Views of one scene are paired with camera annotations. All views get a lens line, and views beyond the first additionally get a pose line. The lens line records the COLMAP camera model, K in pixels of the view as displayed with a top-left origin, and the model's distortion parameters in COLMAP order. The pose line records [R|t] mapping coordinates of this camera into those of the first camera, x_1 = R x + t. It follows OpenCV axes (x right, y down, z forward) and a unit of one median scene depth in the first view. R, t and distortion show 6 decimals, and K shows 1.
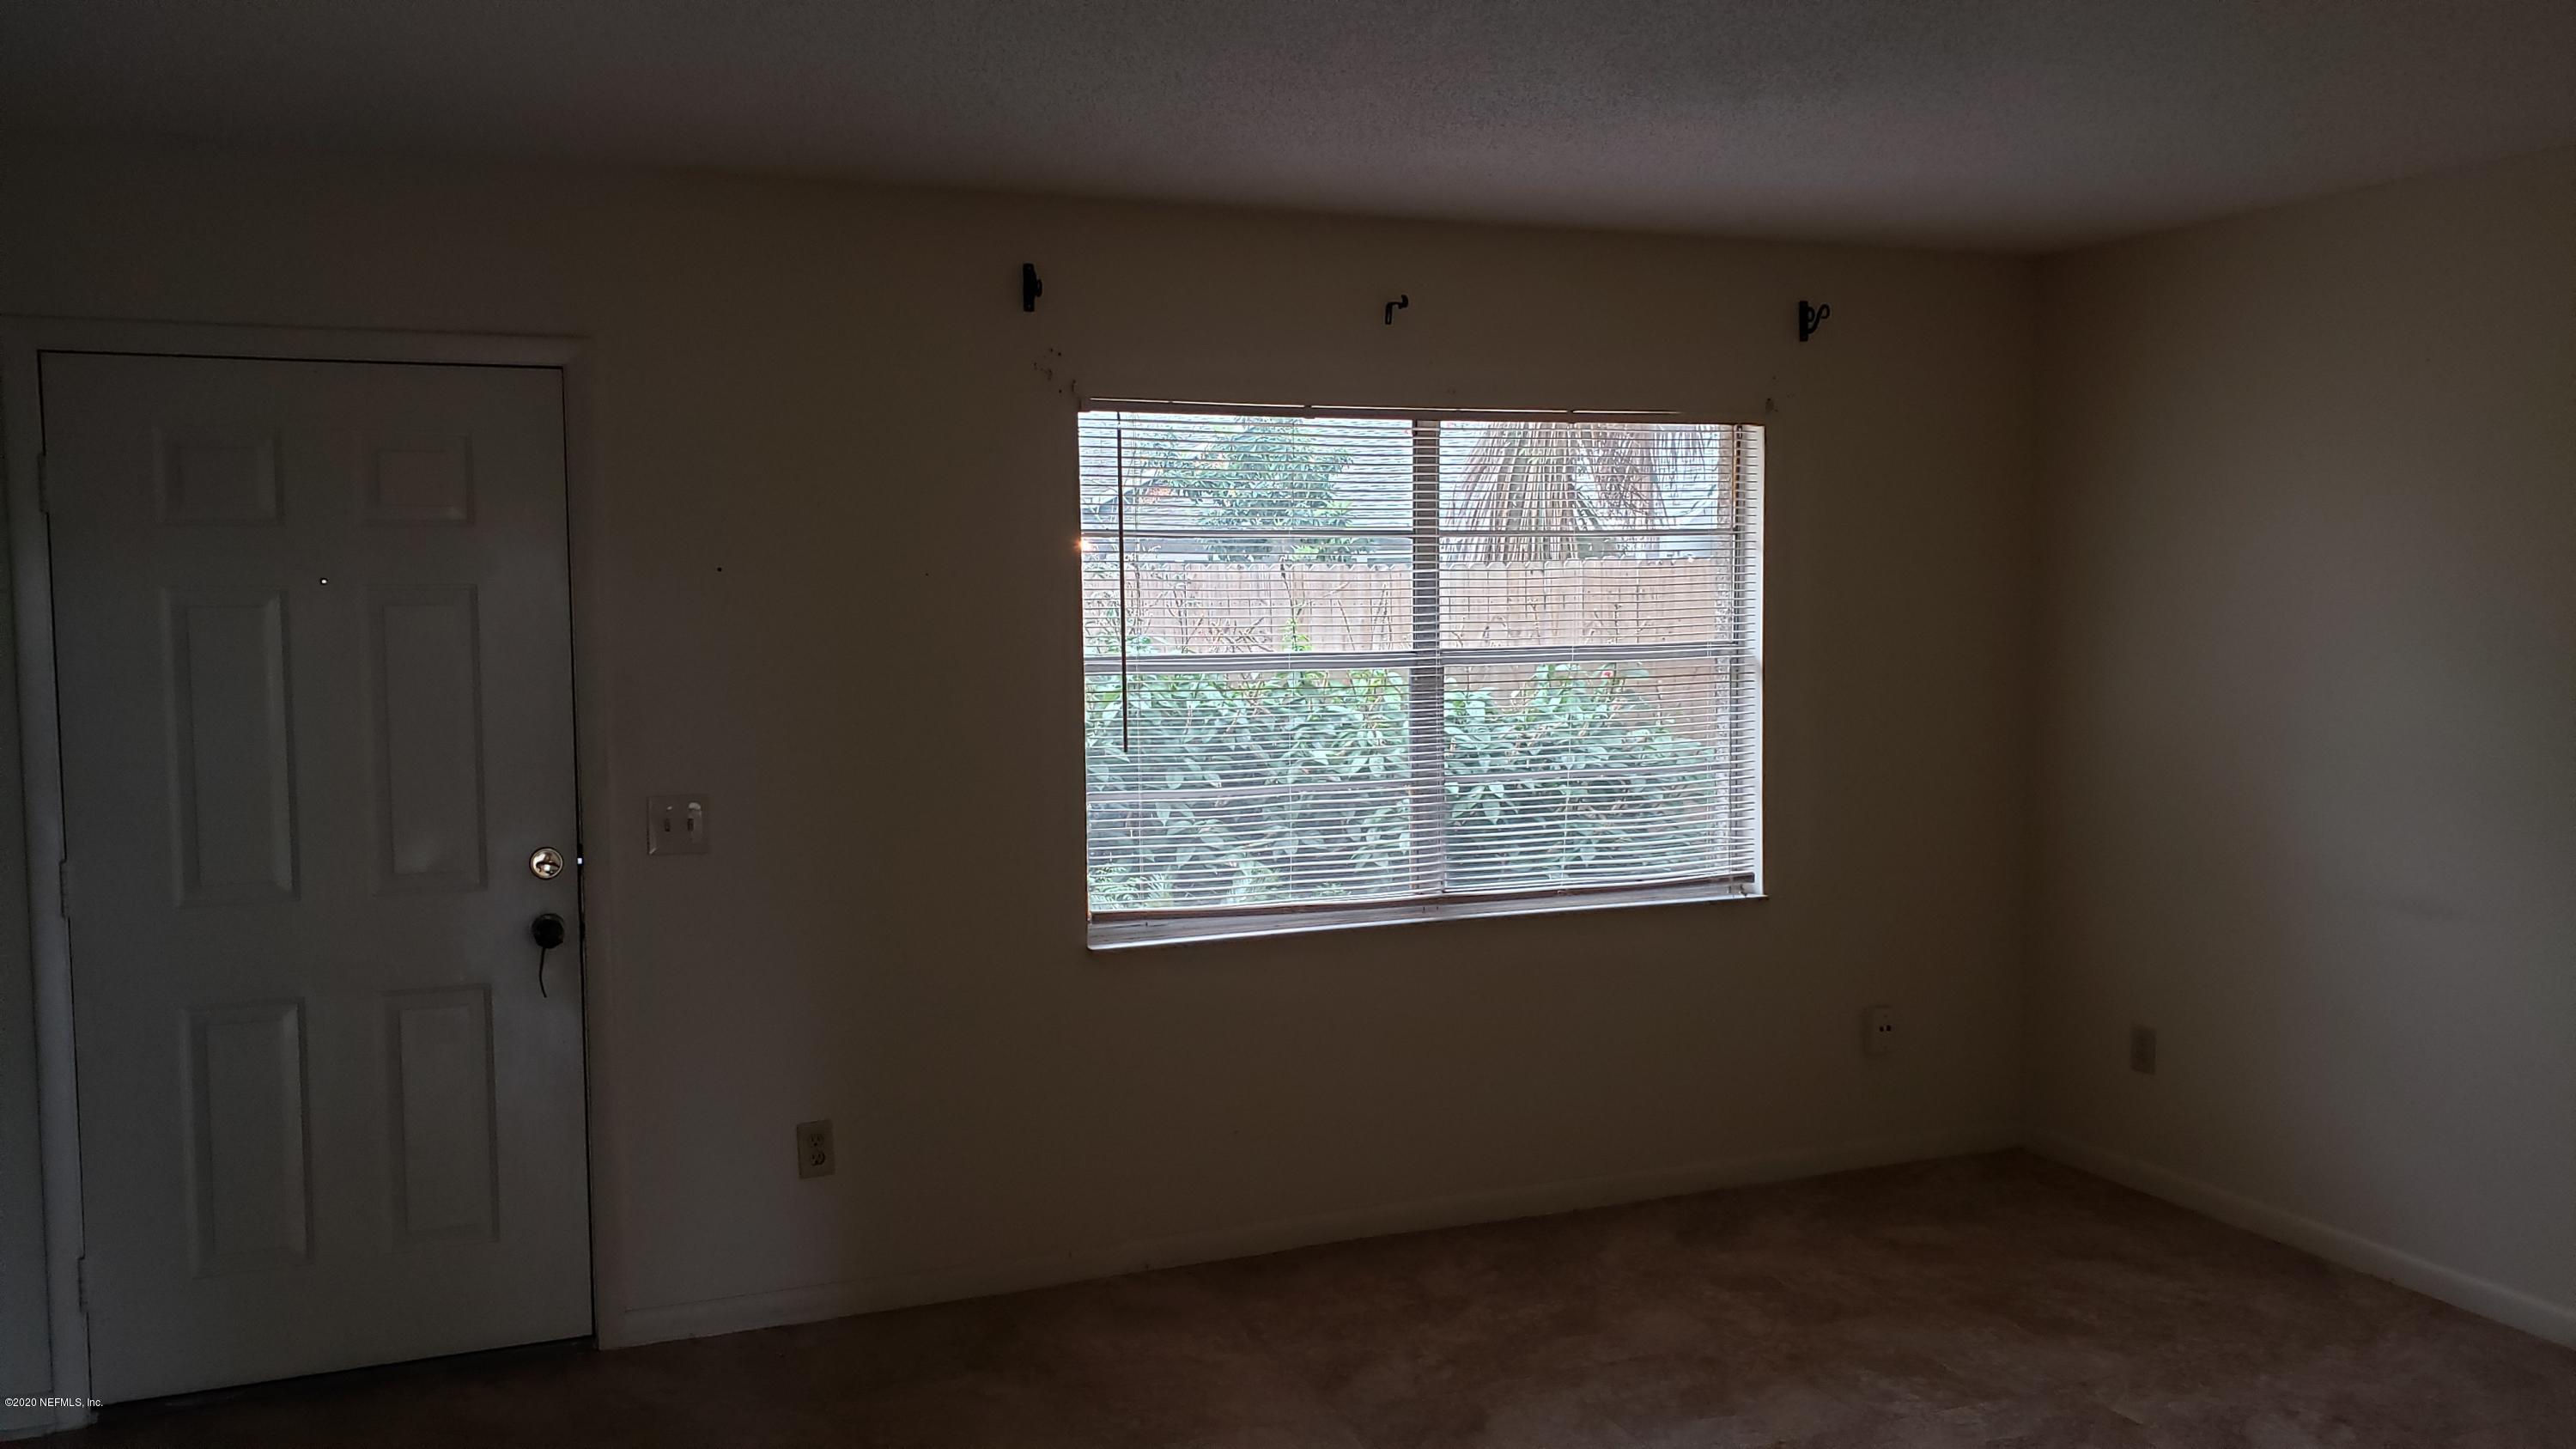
lens RADIAL K [[1973.4, 0, 1280.7], [0, 1973.4, 689.6], [0, 0, 1]] dist [0.000540, 0.003158]
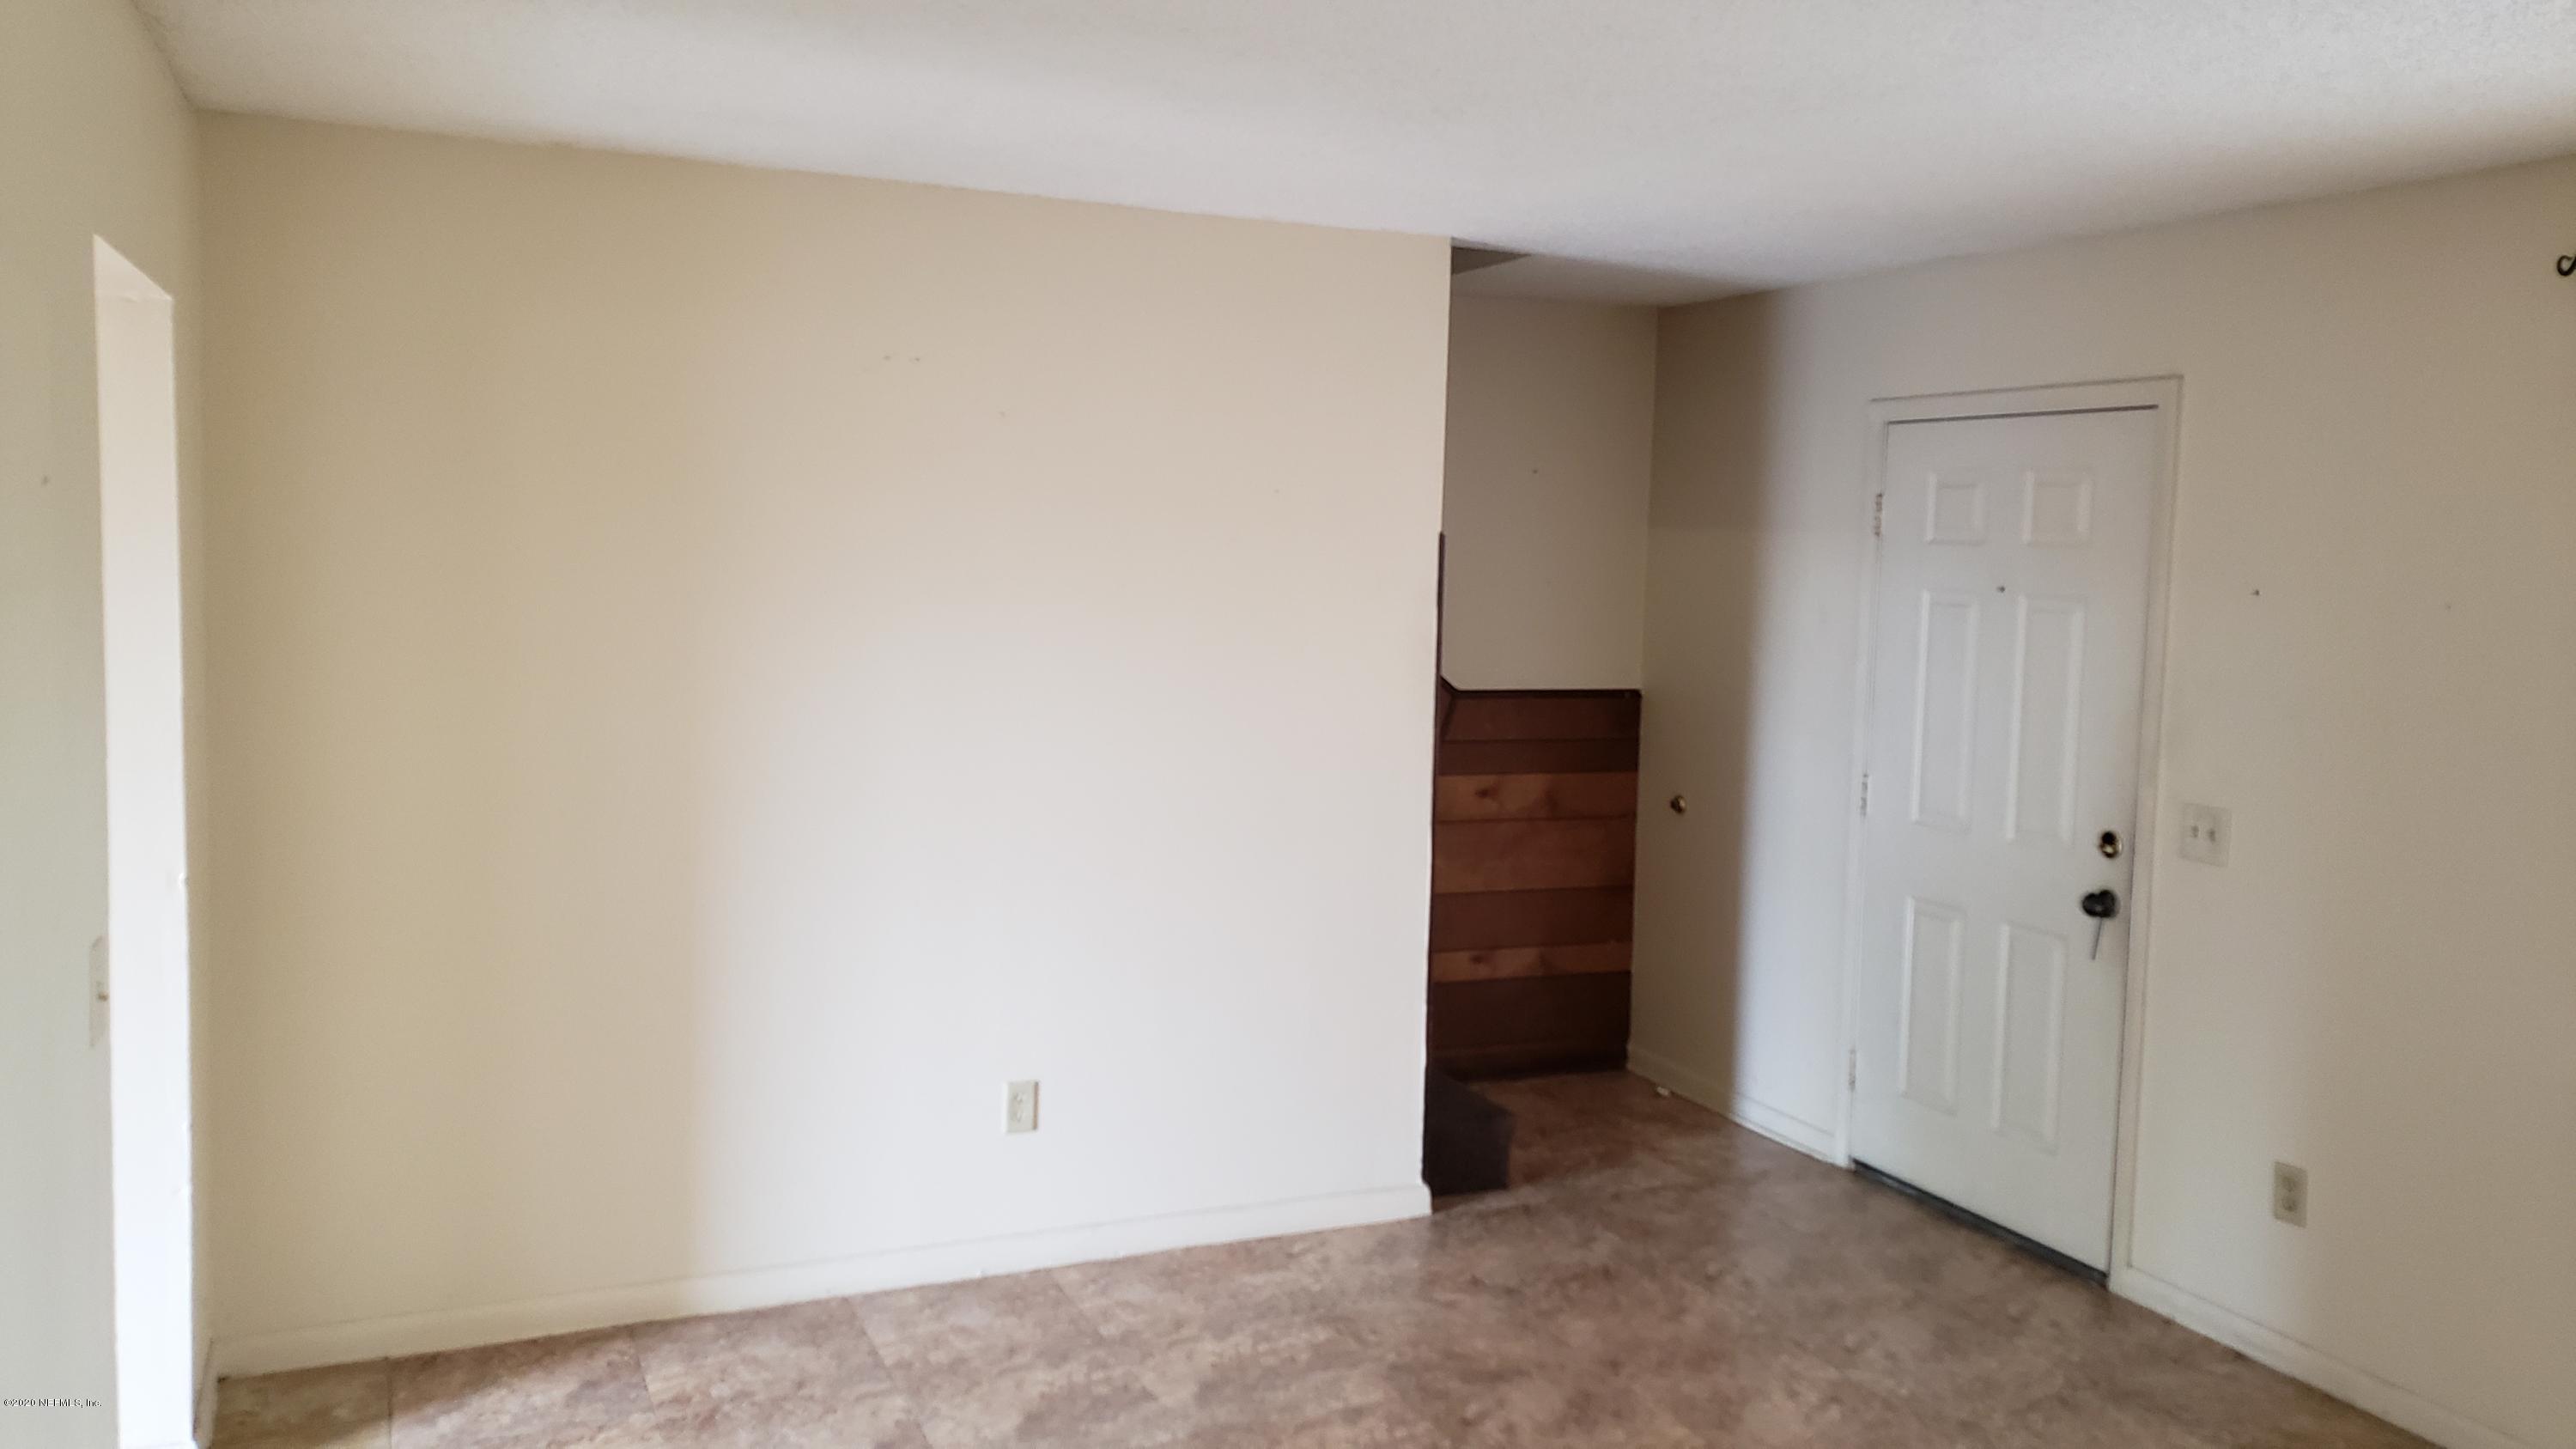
lens RADIAL K [[1973.4, 0, 1280.7], [0, 1973.4, 689.6], [0, 0, 1]] dist [0.000540, 0.003158]
pose [[0.027752, 0.082030, -0.996243, 0.655075], [-0.095248, 0.992310, 0.079053, -0.039849], [0.995067, 0.092696, 0.035352, 0.423127]]
